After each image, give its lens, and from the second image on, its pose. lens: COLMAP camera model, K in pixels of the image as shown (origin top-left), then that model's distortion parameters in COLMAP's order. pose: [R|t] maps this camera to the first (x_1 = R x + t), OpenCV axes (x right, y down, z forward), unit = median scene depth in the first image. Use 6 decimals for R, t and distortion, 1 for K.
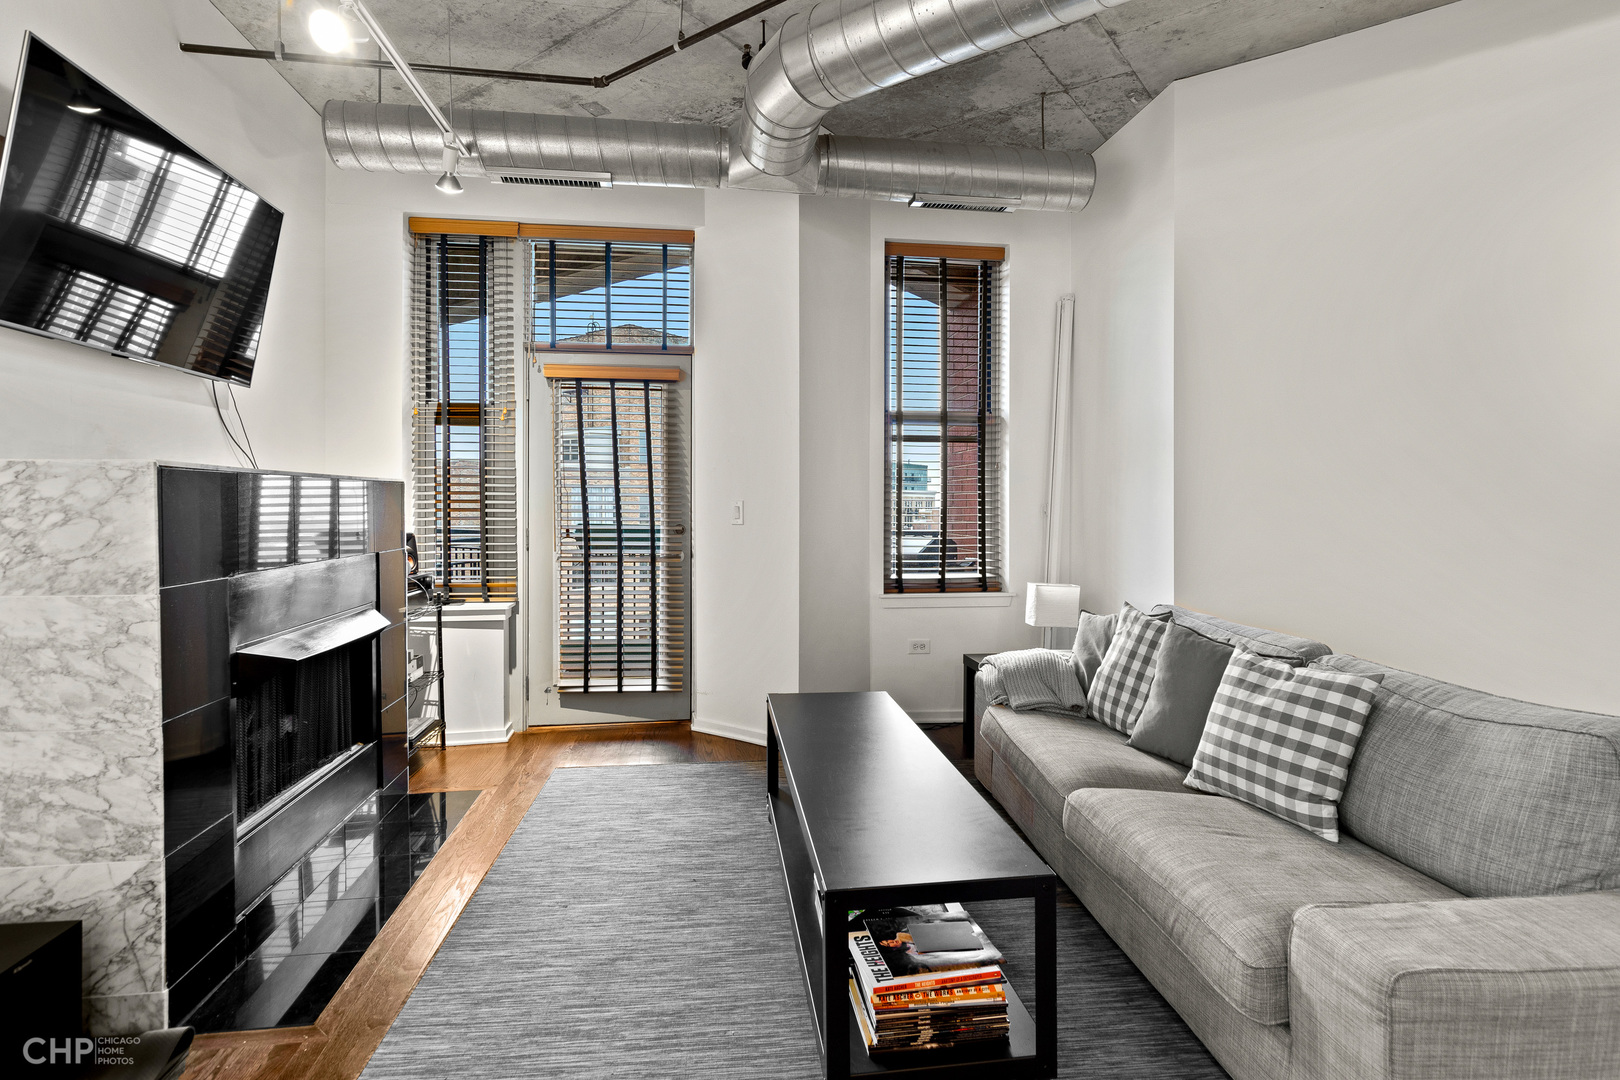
lens RADIAL K [[816.6, 0, 840.9], [0, 816.6, 505.9], [0, 0, 1]] dist [-0.000186, -0.001253]
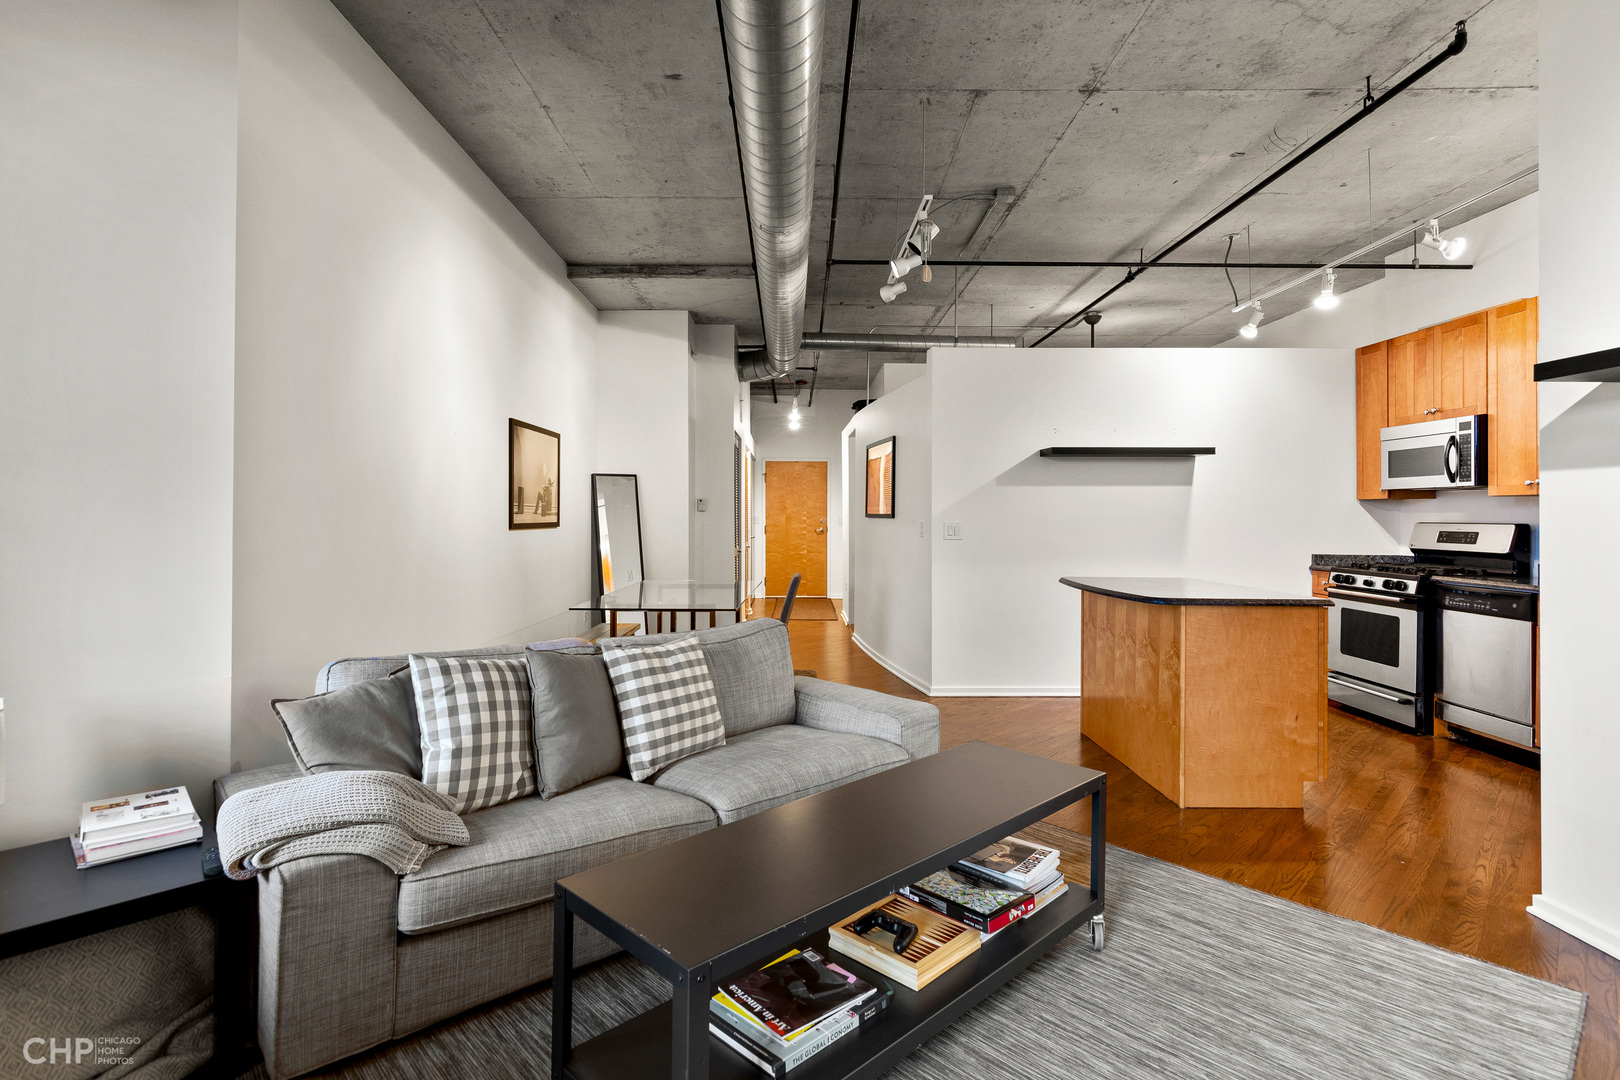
lens RADIAL K [[804.8, 0, 797.6], [0, 804.8, 517.3], [0, 0, 1]] dist [-0.004870, -0.000315]
pose [[-0.595208, -0.004139, 0.803561, -0.446422], [-0.001052, 0.999990, 0.004372, -0.010260], [-0.803571, 0.001757, -0.595206, 1.147745]]
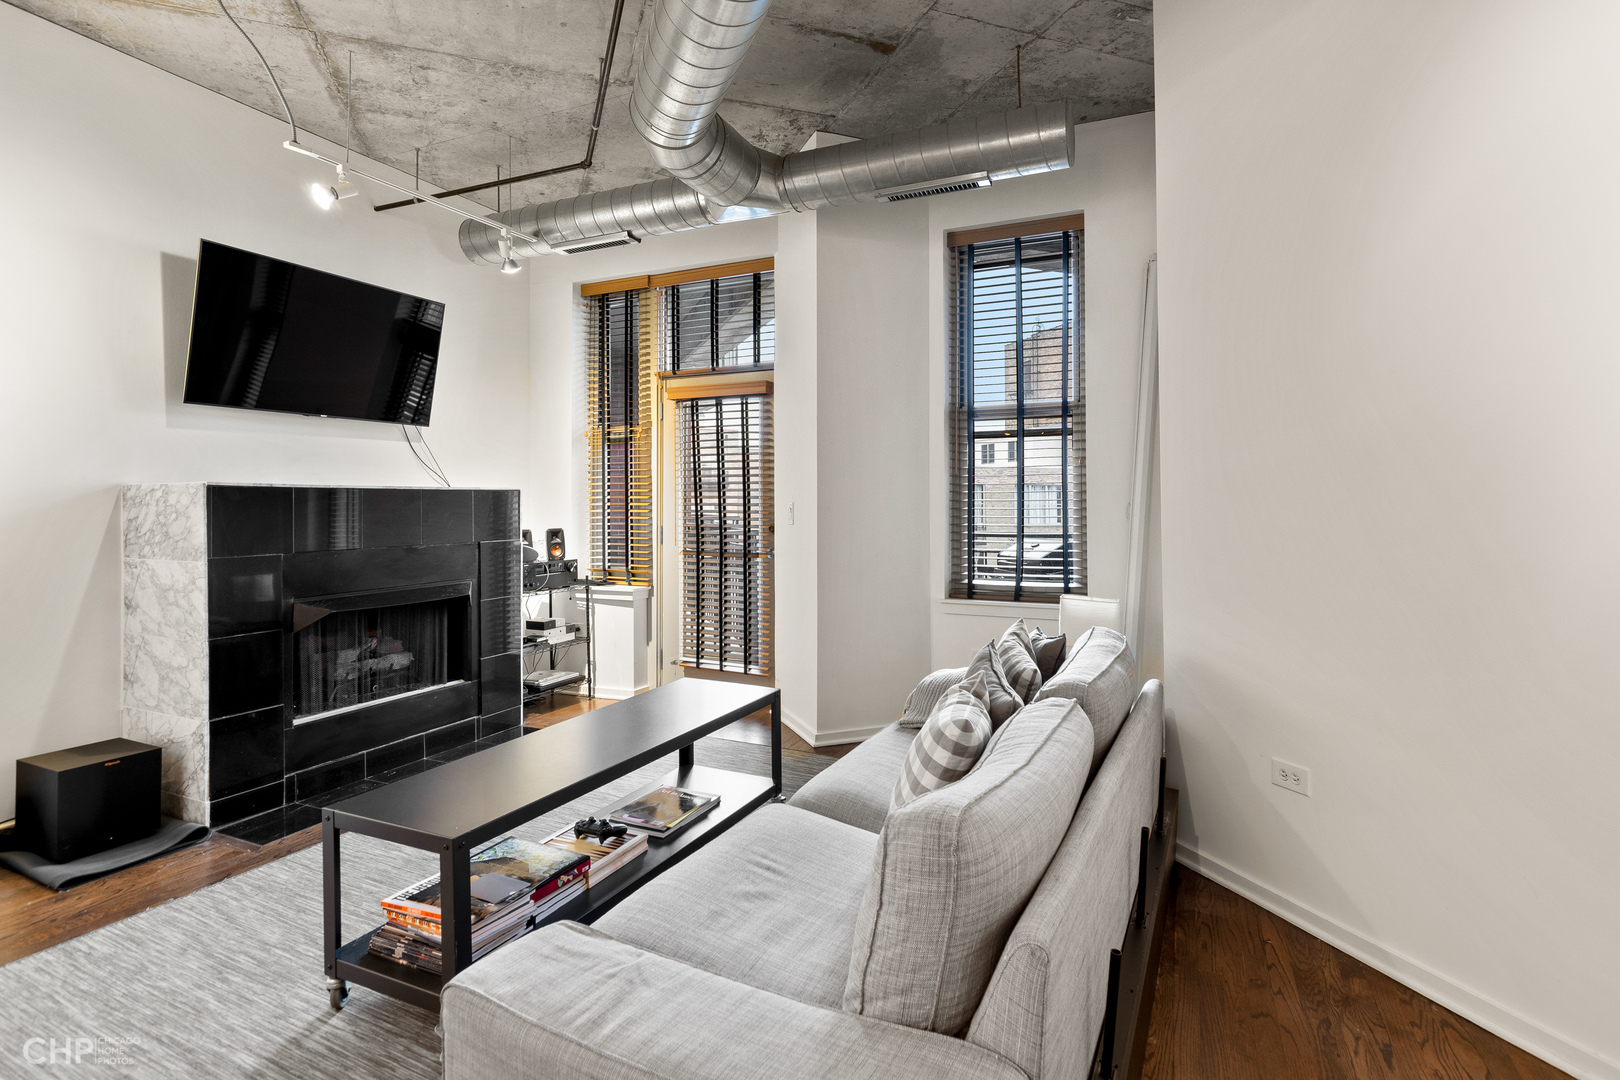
lens RADIAL K [[815.2, 0, 813.4], [0, 815.2, 489.2], [0, 0, 1]] dist [0.002770, 0.000876]
pose [[0.834200, -0.012877, -0.551312, 0.639892], [0.002375, 0.999802, -0.019758, -0.003035], [0.551457, 0.015173, 0.834065, 0.162326]]
